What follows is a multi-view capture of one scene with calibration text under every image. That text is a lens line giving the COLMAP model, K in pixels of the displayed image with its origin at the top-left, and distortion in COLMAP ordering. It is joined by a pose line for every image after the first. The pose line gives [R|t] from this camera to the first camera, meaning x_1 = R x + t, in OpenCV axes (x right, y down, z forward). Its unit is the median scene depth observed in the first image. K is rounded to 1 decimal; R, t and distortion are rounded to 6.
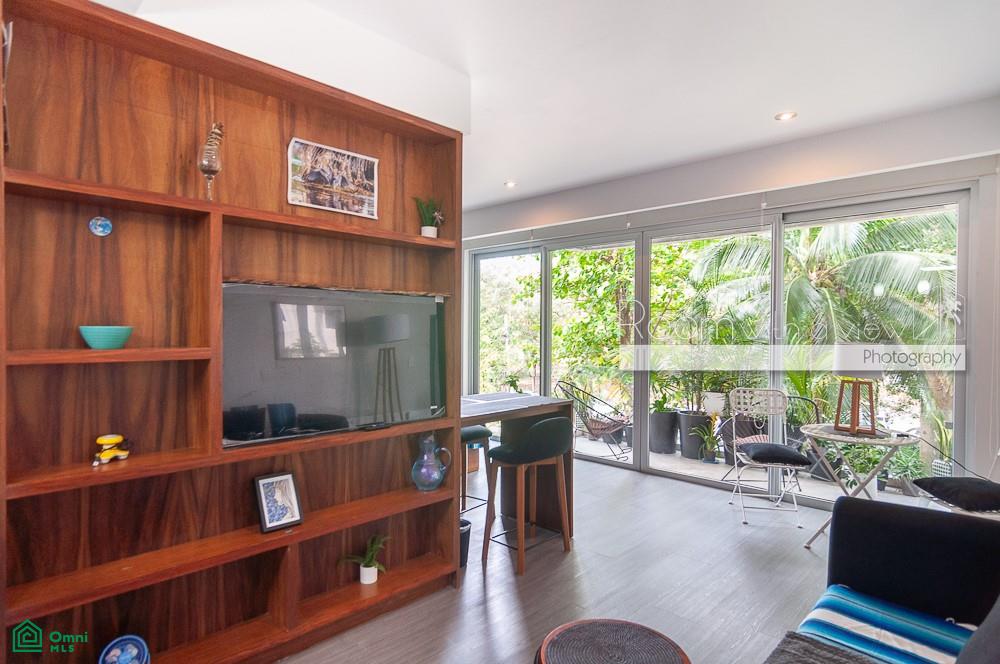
lens RADIAL K [[538.1, 0, 500.0], [0, 538.1, 332.0], [0, 0, 1]] dist [-0.002291, -0.000402]
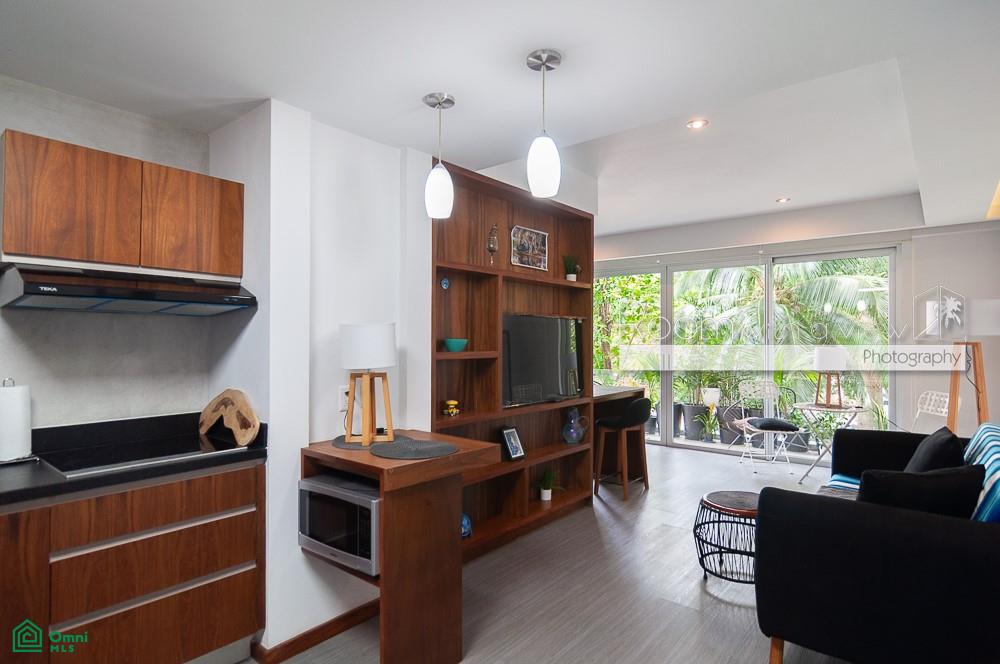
lens RADIAL K [[532.5, 0, 500.0], [0, 532.5, 332.0], [0, 0, 1]] dist [0.000397, 0.000199]
pose [[0.996574, -0.003715, 0.082620, -0.473991], [0.005246, 0.999819, -0.018315, -0.001634], [-0.082537, 0.018686, 0.996413, -0.522962]]
